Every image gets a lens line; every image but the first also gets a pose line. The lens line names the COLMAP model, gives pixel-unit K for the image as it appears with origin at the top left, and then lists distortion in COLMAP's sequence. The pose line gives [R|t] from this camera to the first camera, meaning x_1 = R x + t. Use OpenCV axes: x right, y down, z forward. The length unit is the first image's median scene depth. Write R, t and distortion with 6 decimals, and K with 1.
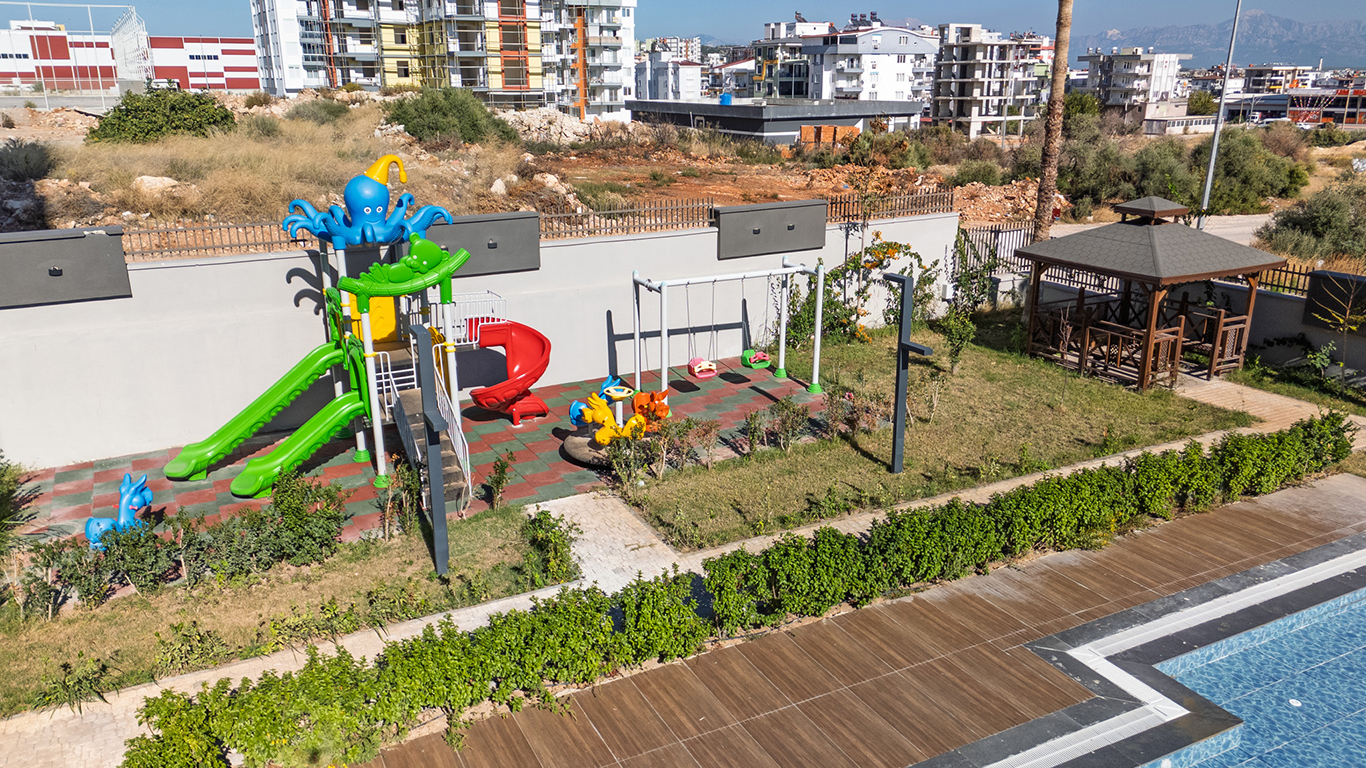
lens RADIAL K [[993.2, 0, 683.0], [0, 993.2, 384.0], [0, 0, 1]] dist [0.072802, -0.084805]
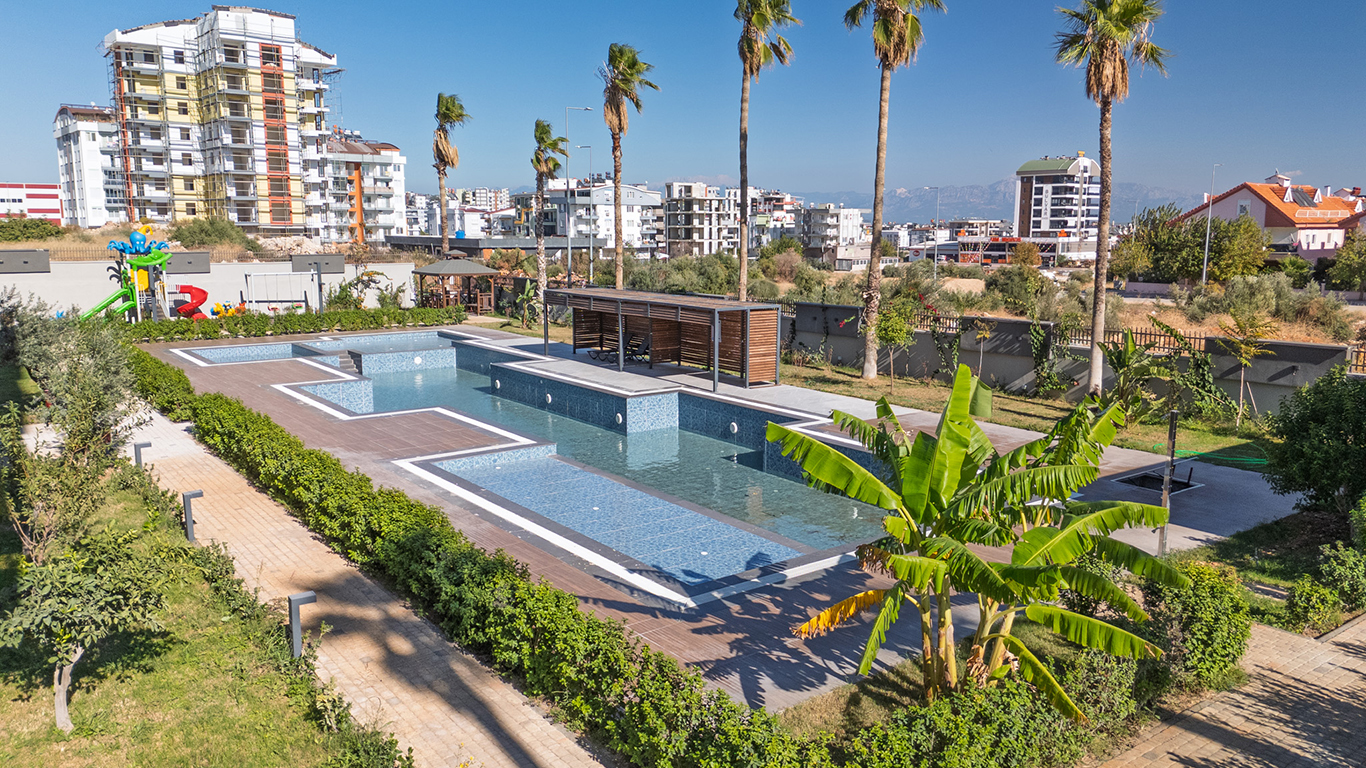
lens RADIAL K [[993.2, 0, 683.0], [0, 993.2, 384.0], [0, 0, 1]] dist [0.072802, -0.084805]
pose [[0.985241, -0.019053, 0.170112, 0.073687], [0.042750, 0.989683, -0.136745, 0.069219], [-0.165752, 0.141999, 0.975891, -0.205876]]
